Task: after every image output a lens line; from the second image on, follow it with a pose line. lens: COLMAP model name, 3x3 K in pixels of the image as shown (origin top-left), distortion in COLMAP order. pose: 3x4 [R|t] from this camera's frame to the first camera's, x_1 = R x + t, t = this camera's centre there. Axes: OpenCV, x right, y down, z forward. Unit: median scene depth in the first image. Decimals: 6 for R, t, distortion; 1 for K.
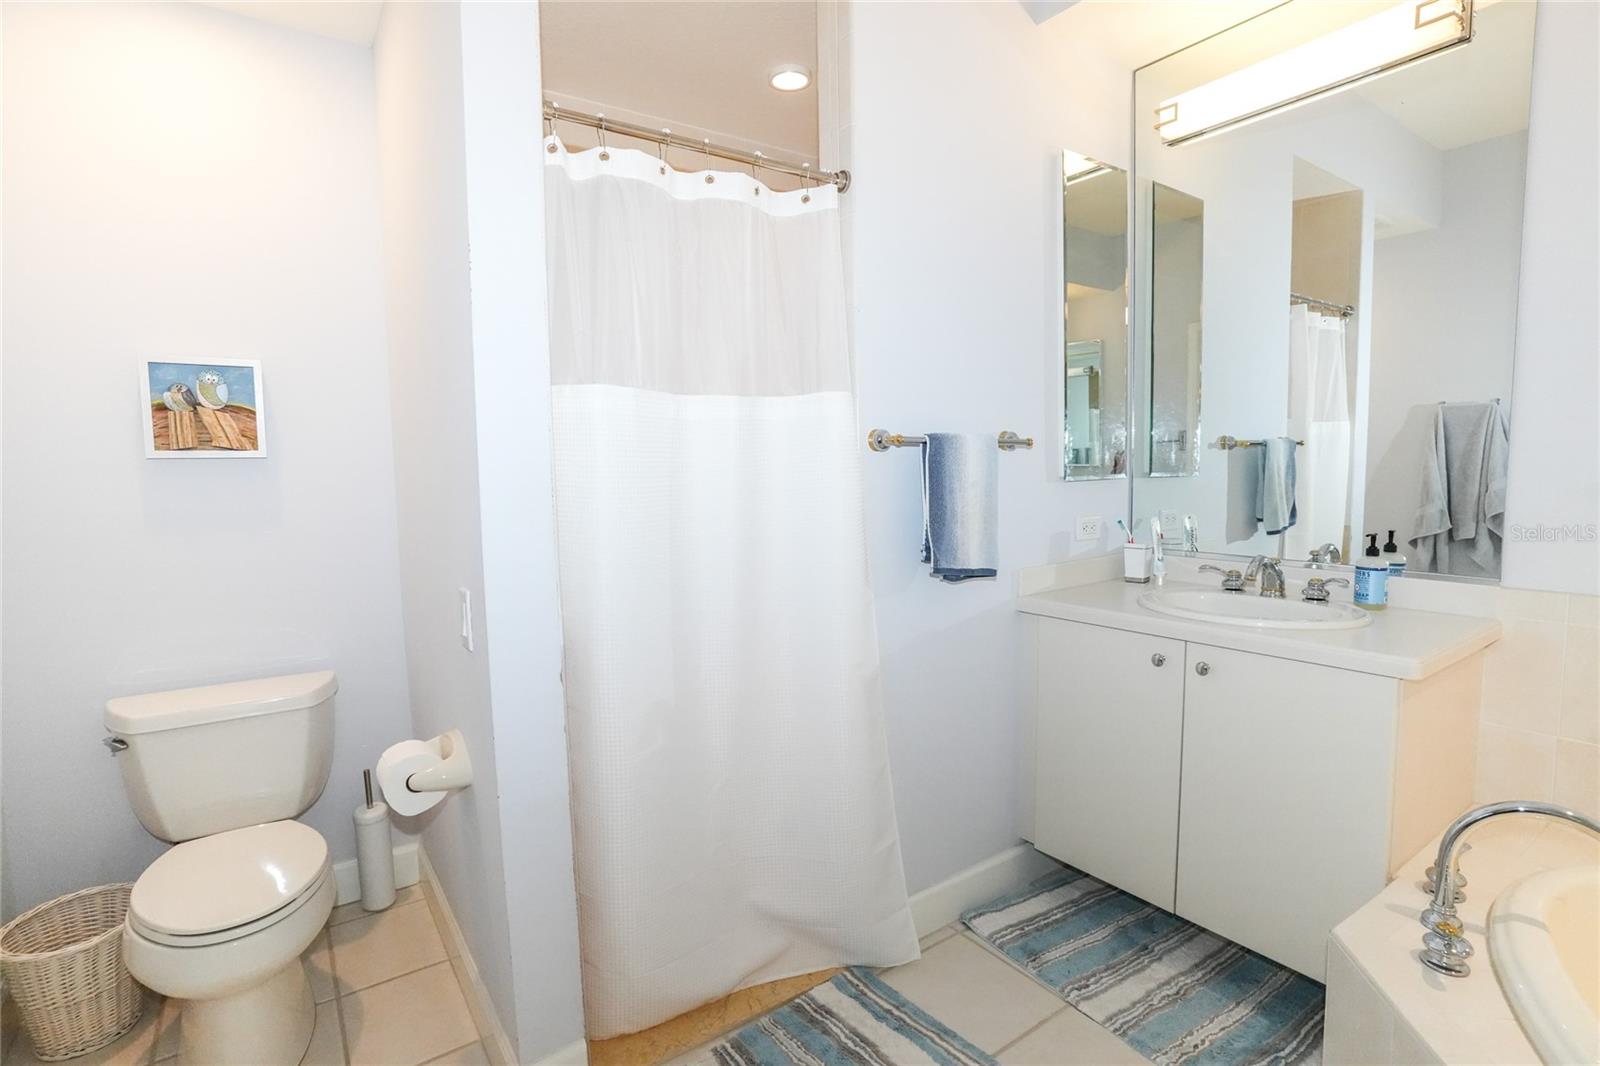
lens RADIAL K [[788.3, 0, 795.7], [0, 788.3, 529.8], [0, 0, 1]] dist [-0.082560, 0.043282]
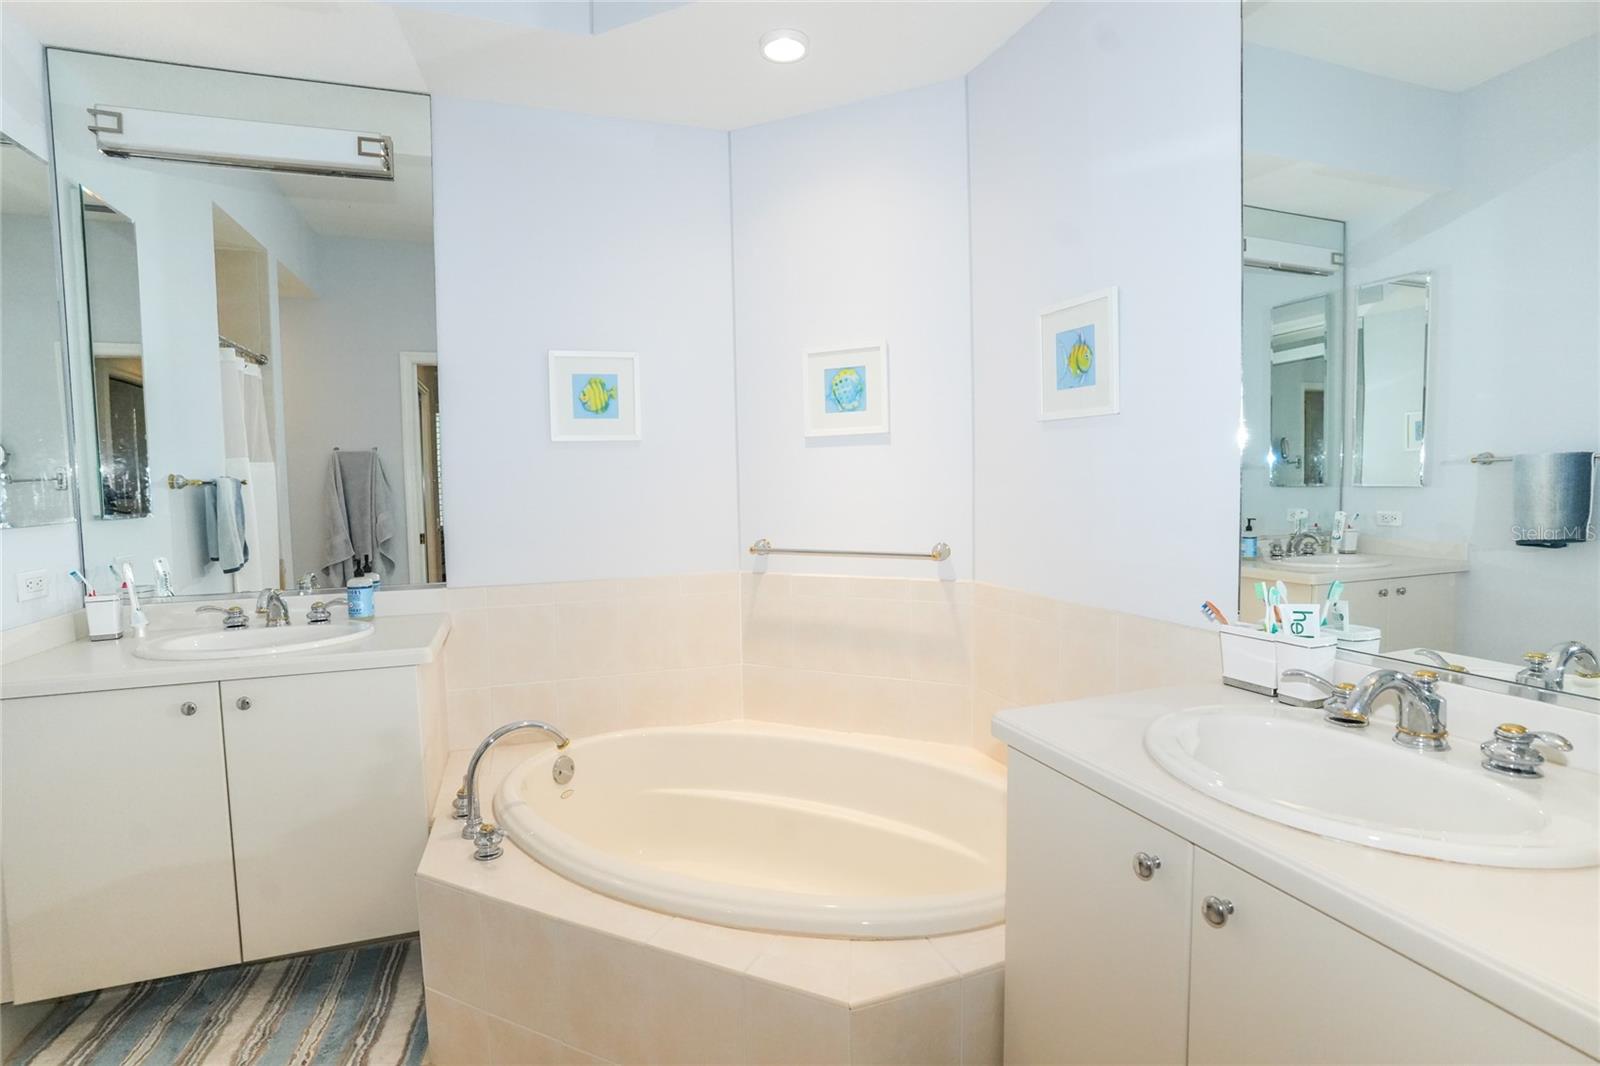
lens RADIAL K [[788.3, 0, 795.7], [0, 788.3, 529.8], [0, 0, 1]] dist [-0.082560, 0.043282]
pose [[0.276290, -0.047749, 0.959887, -0.185587], [0.098604, 0.994903, 0.021109, 0.003065], [-0.956003, 0.088816, 0.279590, 0.006459]]
